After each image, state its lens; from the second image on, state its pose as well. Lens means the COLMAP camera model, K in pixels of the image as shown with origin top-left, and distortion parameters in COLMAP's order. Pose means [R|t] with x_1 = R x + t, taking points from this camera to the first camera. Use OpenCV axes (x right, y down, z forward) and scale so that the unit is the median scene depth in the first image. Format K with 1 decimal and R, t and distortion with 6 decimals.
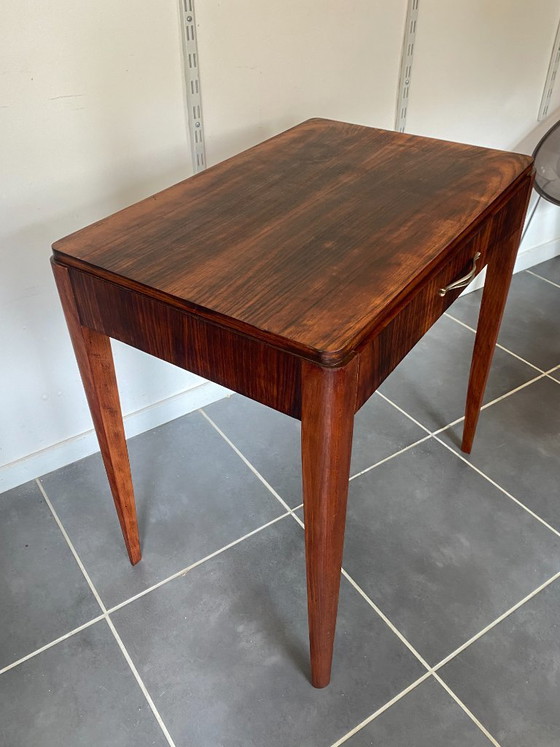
lens RADIAL K [[656.1, 0, 281.1], [0, 656.1, 361.1], [0, 0, 1]] dist [0.181724, -0.563850]
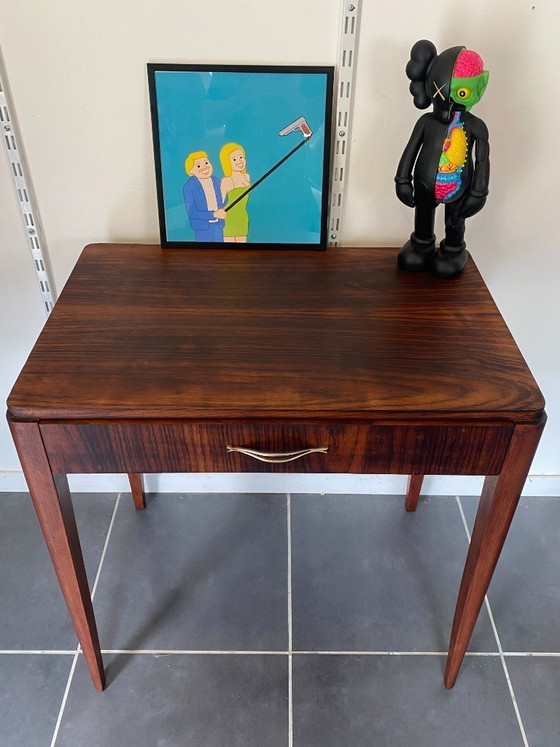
lens RADIAL K [[656.1, 0, 281.1], [0, 656.1, 361.1], [0, 0, 1]] dist [0.181724, -0.563850]
pose [[0.564725, 0.507828, -0.650536, 0.750374], [-0.508819, 0.834863, 0.210018, -0.398937], [0.649761, 0.212403, 0.729860, 0.291169]]
